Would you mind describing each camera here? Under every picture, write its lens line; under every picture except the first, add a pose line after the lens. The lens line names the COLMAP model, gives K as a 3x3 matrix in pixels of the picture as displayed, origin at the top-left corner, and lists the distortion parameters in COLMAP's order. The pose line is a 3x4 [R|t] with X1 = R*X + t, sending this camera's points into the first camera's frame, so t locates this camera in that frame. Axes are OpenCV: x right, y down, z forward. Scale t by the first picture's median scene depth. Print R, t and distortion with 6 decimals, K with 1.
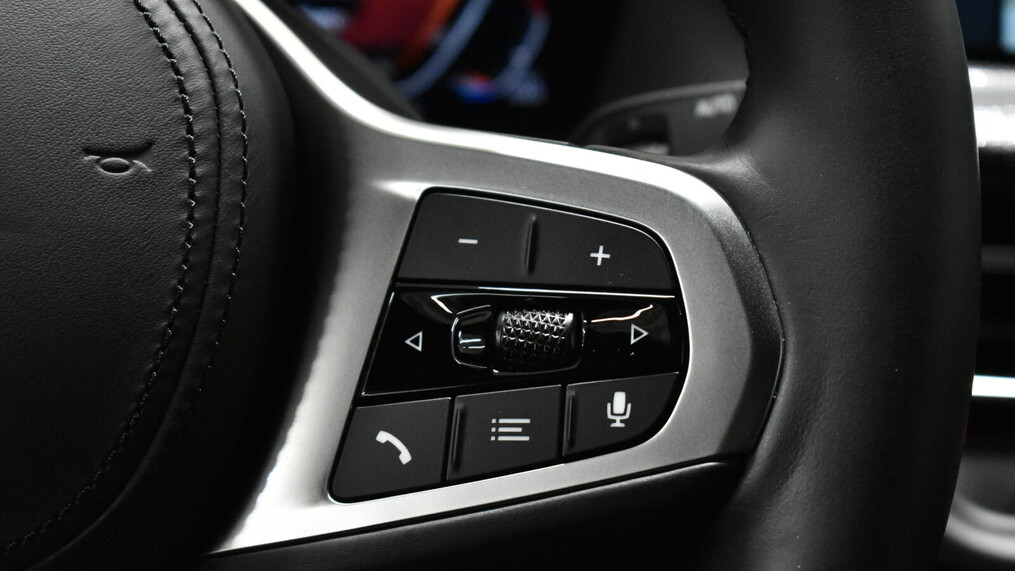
lens RADIAL K [[2412.1, 0, 506.7], [0, 2412.1, 287.0], [0, 0, 1]] dist [0.095868, 0.000000]
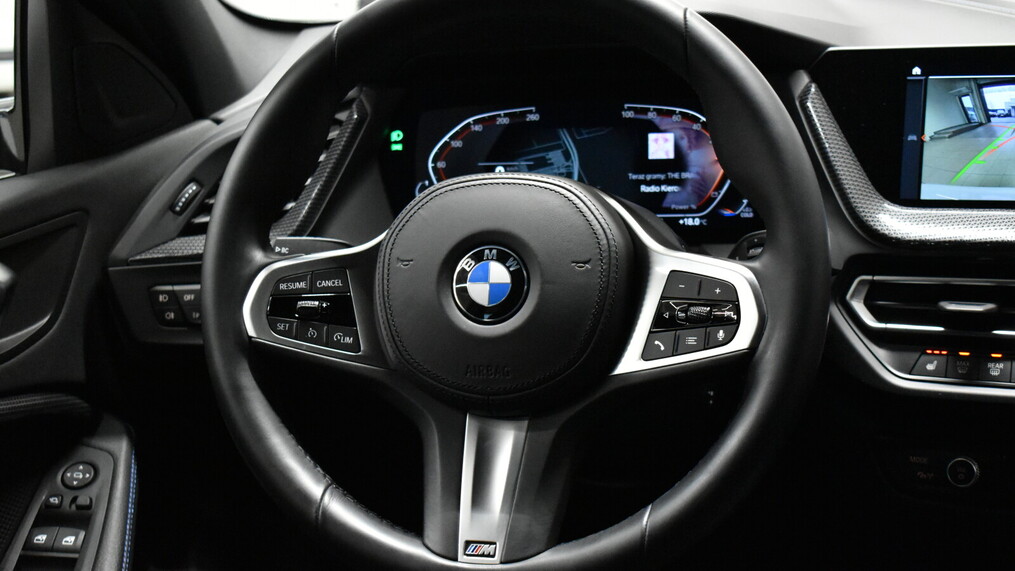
lens RADIAL K [[1609.2, 0, 509.9], [0, 1609.2, 282.8], [0, 0, 1]] dist [-0.042717, 0.000000]
pose [[0.967068, -0.002390, -0.254506, 0.338368], [0.009556, 0.999592, 0.026924, -0.089521], [0.254338, -0.028469, 0.966696, -1.311834]]
